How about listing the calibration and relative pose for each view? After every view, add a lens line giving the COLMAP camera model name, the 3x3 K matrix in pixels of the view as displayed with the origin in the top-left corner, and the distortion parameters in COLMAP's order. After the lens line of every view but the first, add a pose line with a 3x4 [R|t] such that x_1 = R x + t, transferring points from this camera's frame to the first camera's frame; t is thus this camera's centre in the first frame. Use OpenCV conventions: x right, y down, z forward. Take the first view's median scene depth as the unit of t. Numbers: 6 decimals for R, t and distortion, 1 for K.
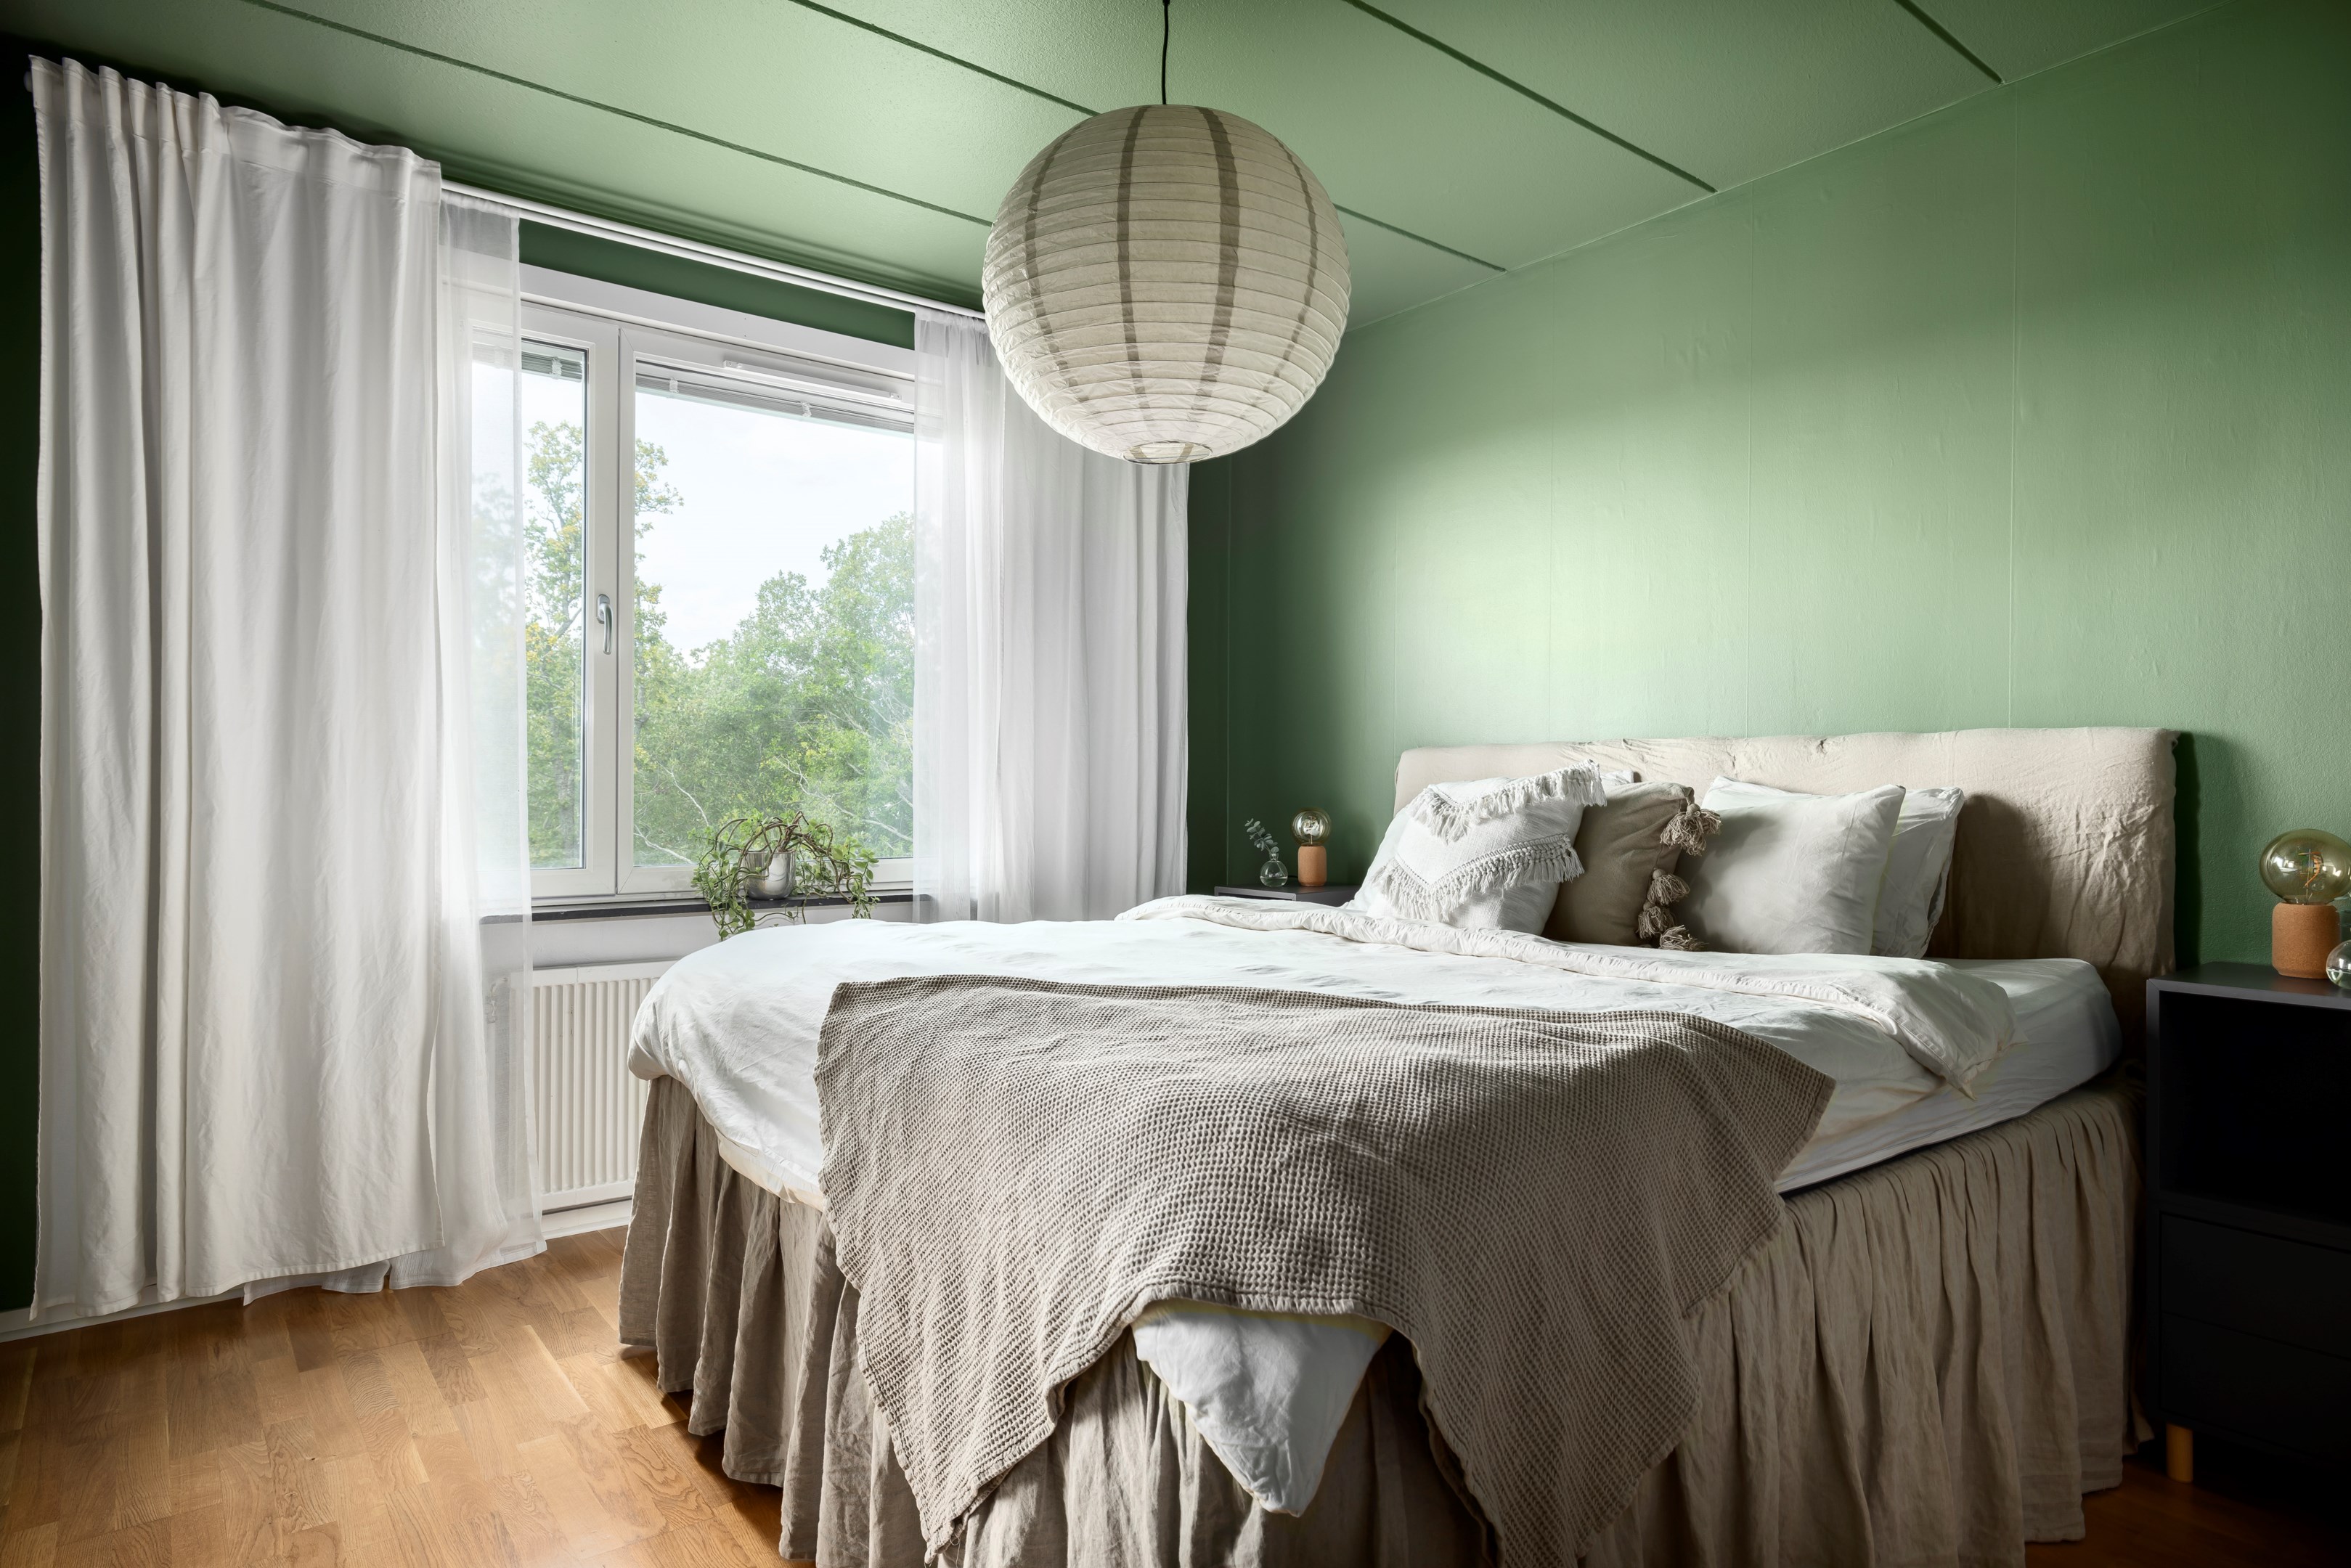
lens RADIAL K [[1342.7, 0, 1175.8], [0, 1342.7, 776.5], [0, 0, 1]] dist [0.000474, -0.000627]
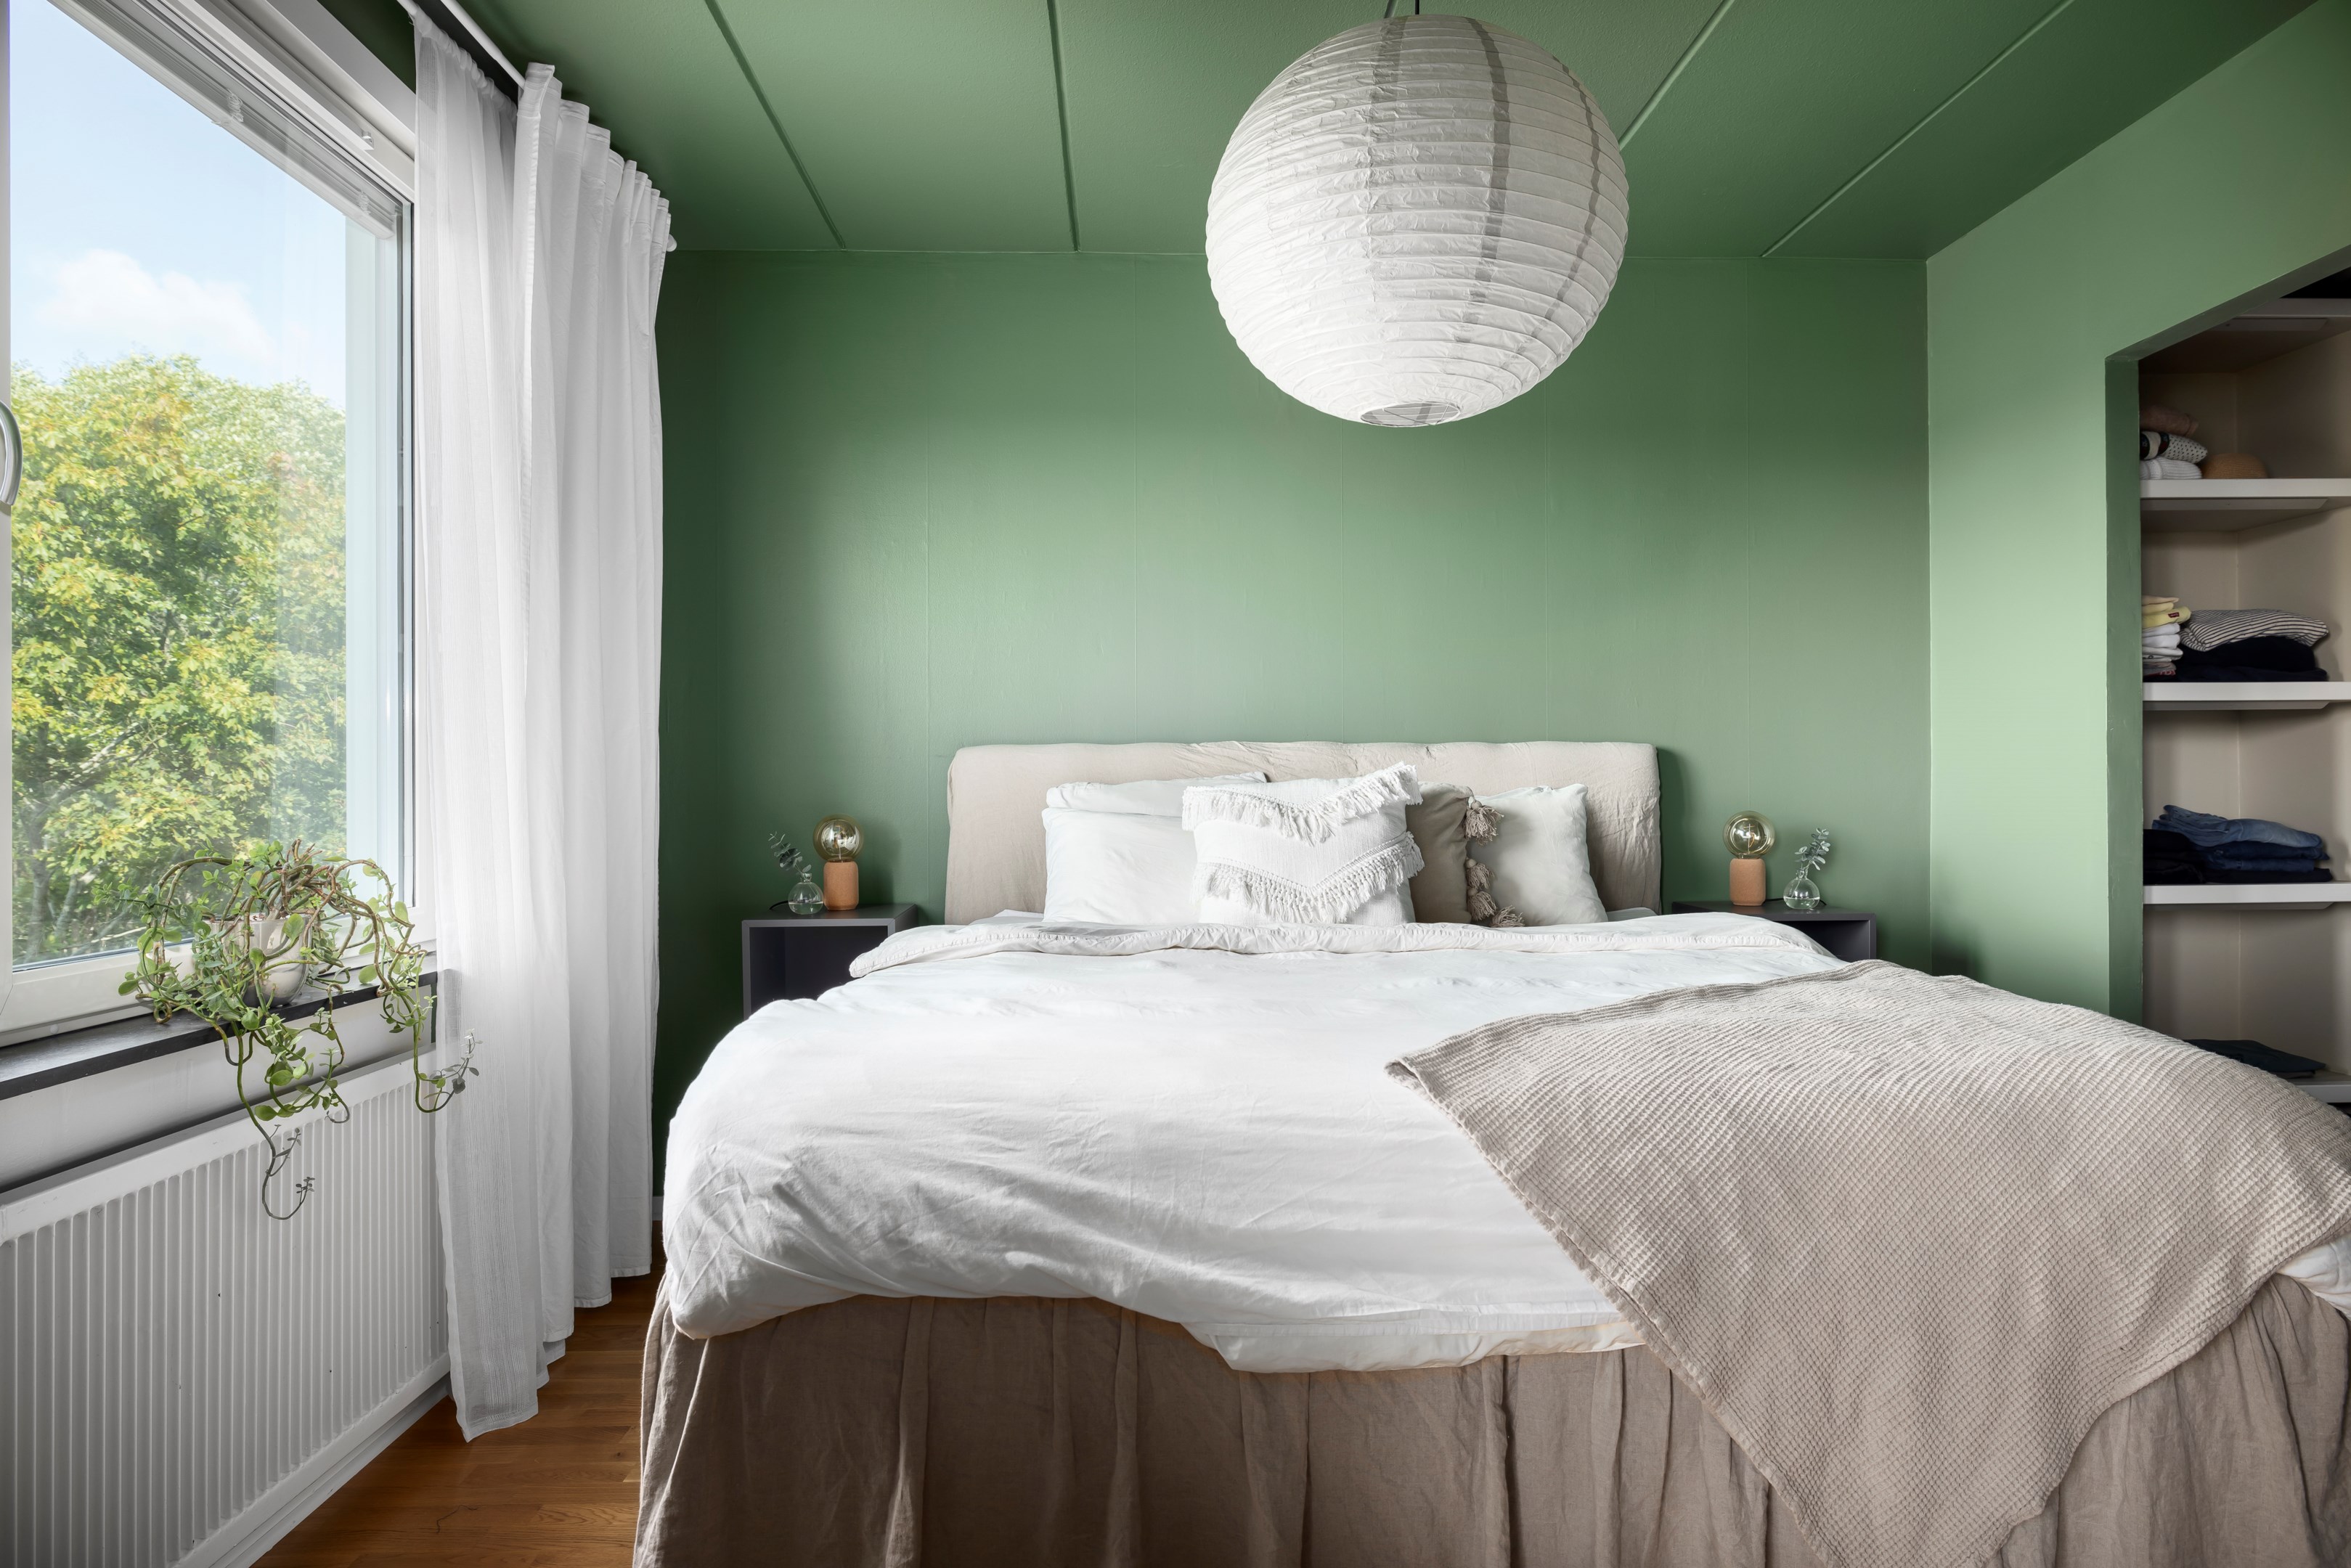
lens RADIAL K [[1390.3, 0, 1177.2], [0, 1390.3, 786.8], [0, 0, 1]] dist [0.002120, 0.000397]
pose [[0.578191, -0.006139, 0.815878, -0.743416], [0.000935, 0.999976, 0.006862, -0.000575], [-0.815901, -0.003204, 0.578183, 0.519735]]
